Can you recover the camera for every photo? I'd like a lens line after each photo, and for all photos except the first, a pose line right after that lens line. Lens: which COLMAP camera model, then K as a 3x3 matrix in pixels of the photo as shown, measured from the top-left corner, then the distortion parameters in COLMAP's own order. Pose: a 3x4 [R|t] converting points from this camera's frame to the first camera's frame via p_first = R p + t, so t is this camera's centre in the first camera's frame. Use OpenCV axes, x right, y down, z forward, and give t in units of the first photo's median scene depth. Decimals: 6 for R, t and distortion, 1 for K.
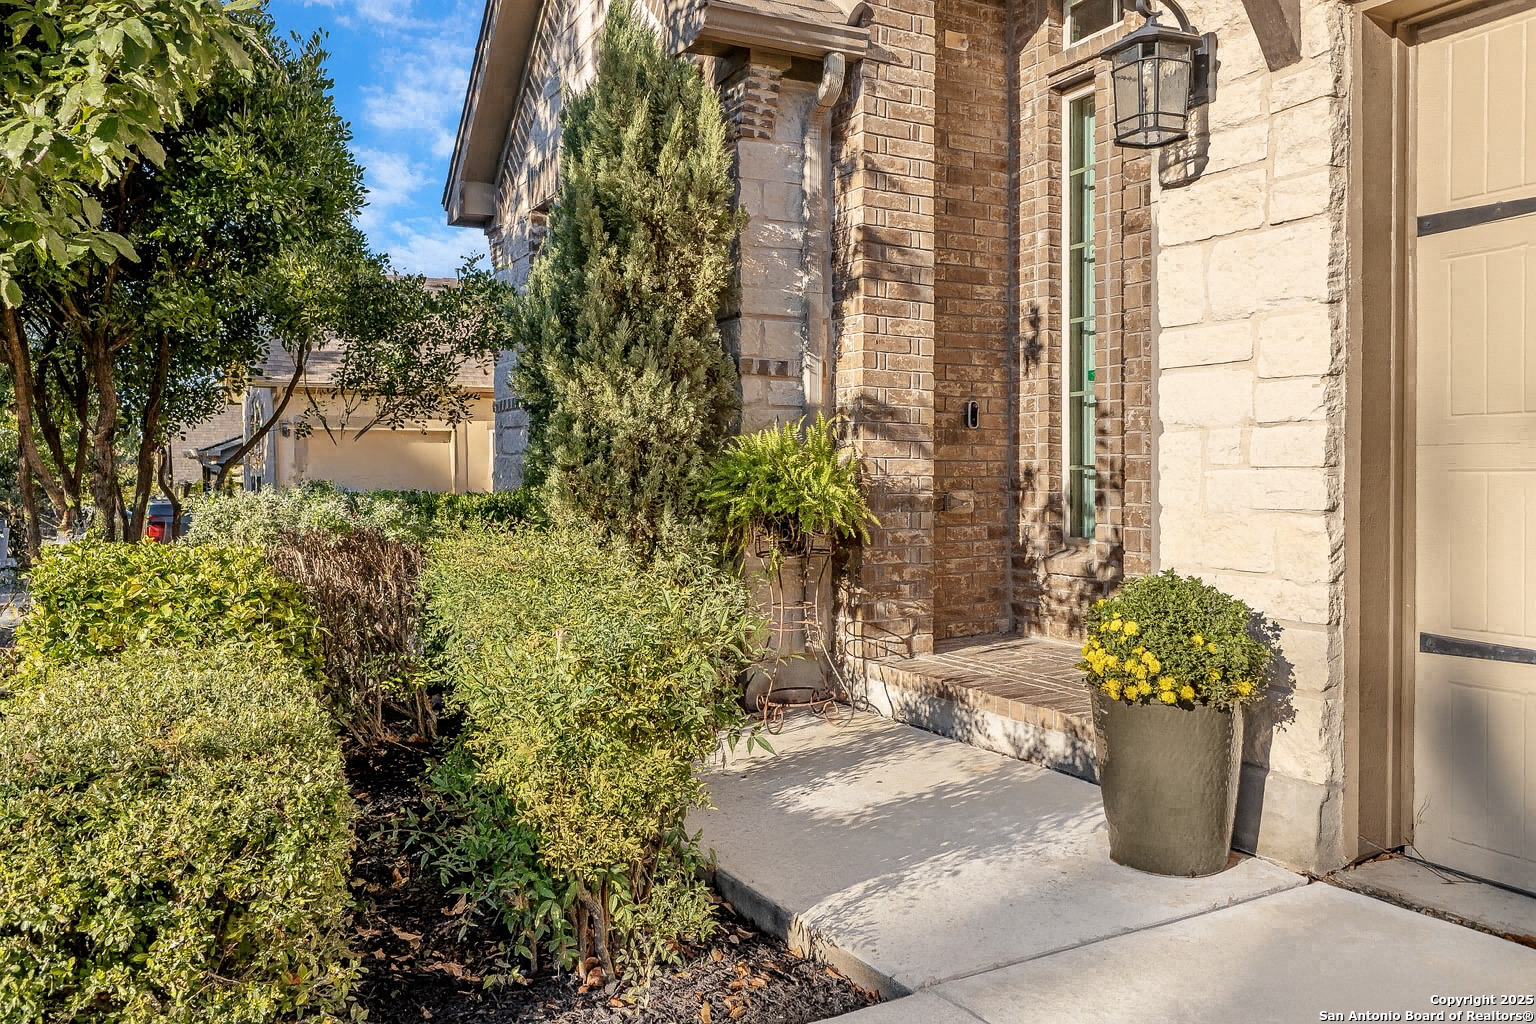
lens RADIAL K [[1265.6, 0, 707.3], [0, 1265.6, 509.8], [0, 0, 1]] dist [0.022211, -0.009091]
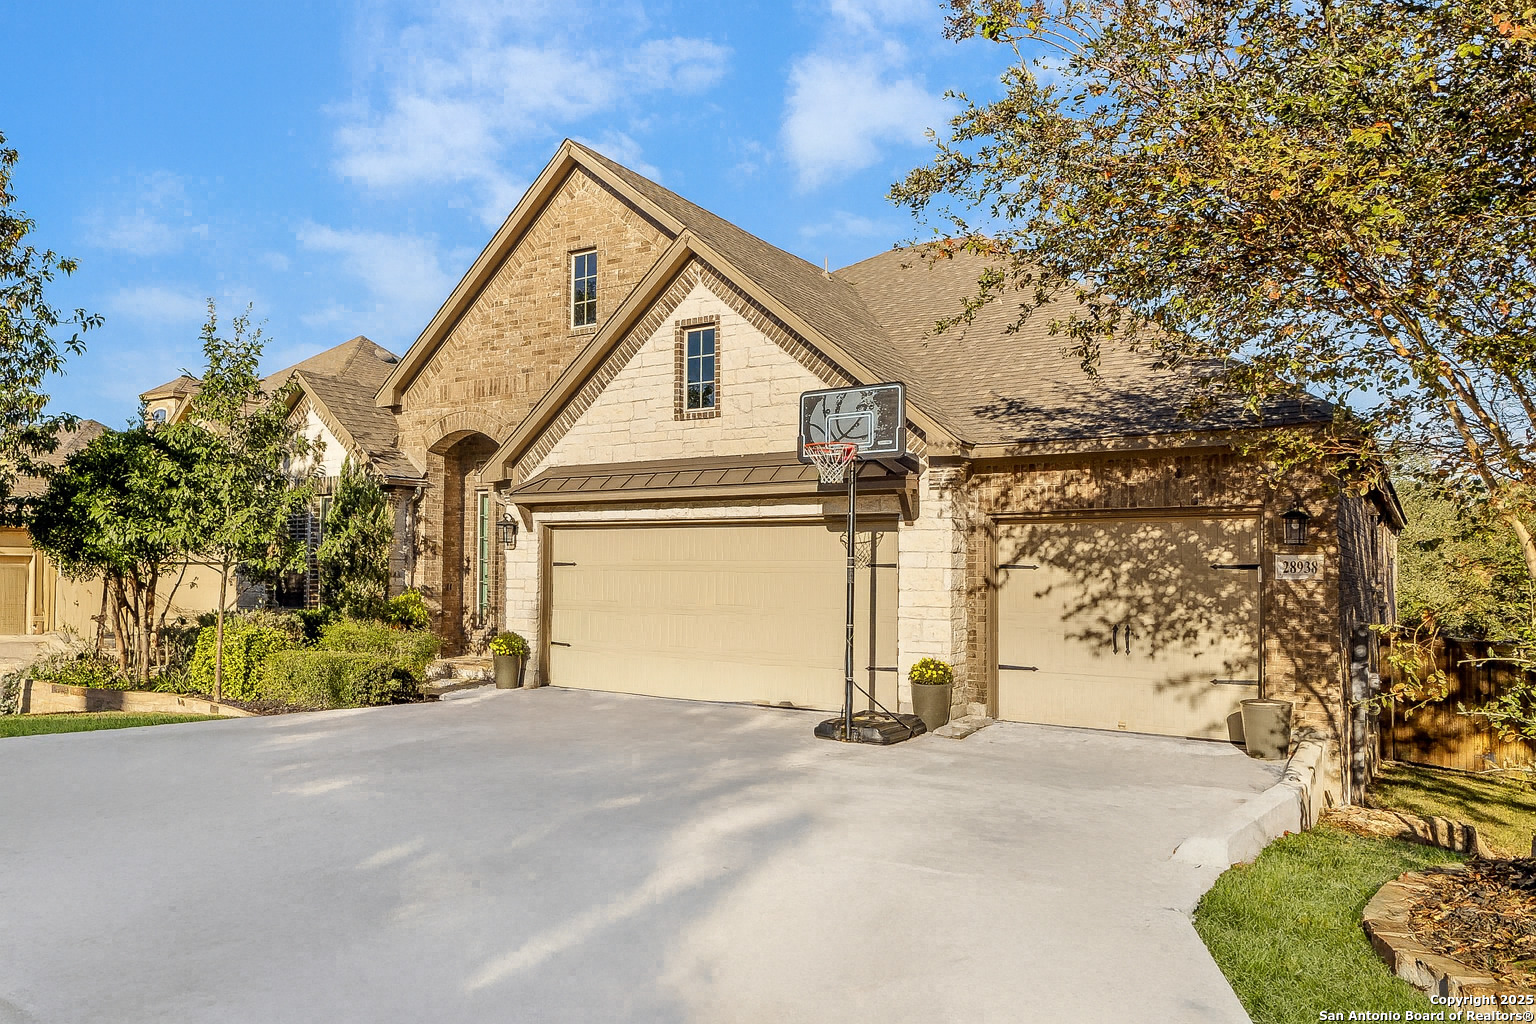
lens RADIAL K [[1265.6, 0, 707.3], [0, 1265.6, 509.8], [0, 0, 1]] dist [0.022211, -0.009091]
pose [[0.874208, 0.041318, 0.483791, -0.855903], [-0.002081, 0.996683, -0.081360, -0.013513], [-0.485547, 0.070119, 0.871394, -2.330389]]
